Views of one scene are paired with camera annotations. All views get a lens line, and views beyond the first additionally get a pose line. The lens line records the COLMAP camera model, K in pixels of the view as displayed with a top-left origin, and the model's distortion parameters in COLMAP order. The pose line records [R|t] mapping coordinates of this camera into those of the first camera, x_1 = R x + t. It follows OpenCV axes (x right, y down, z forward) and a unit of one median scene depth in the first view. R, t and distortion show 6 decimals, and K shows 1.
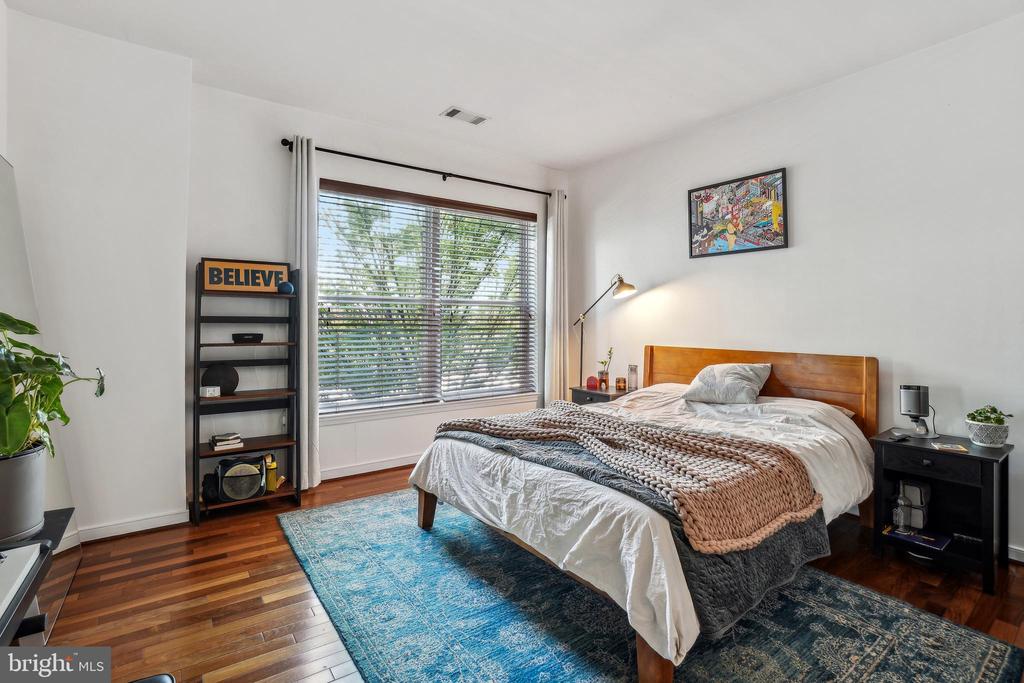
lens RADIAL K [[471.4, 0, 507.9], [0, 471.4, 330.5], [0, 0, 1]] dist [-0.046937, 0.016367]
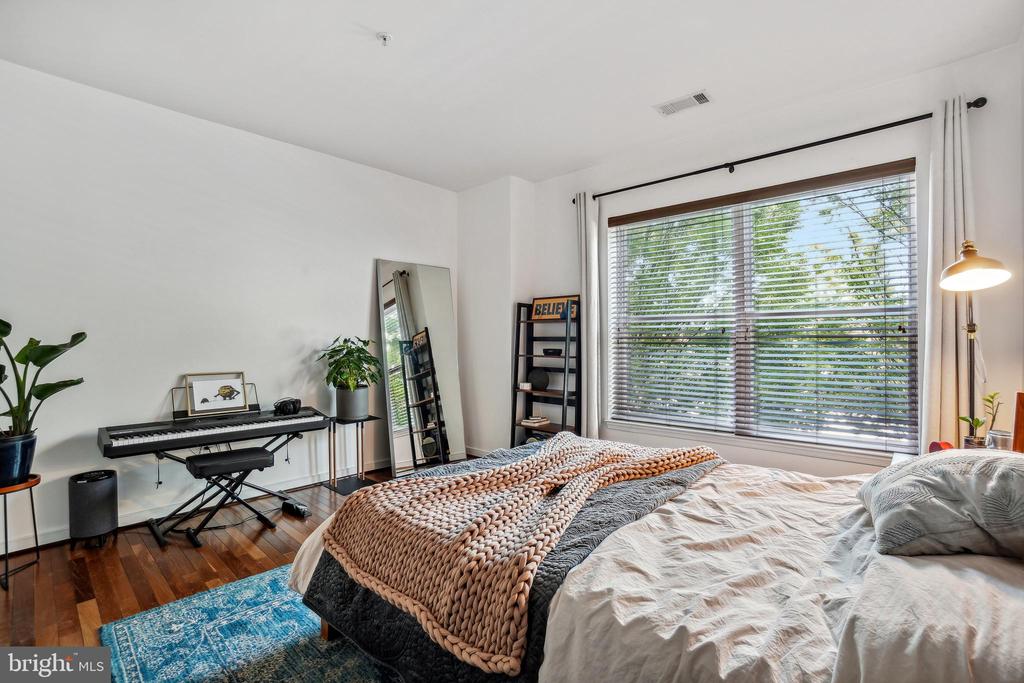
lens RADIAL K [[477.8, 0, 513.2], [0, 477.8, 346.5], [0, 0, 1]] dist [-0.032975, 0.000378]
pose [[0.203576, 0.013439, -0.978967, 0.791251], [-0.011043, 0.999874, 0.011429, -0.015112], [0.978997, 0.008484, 0.203699, 0.568018]]
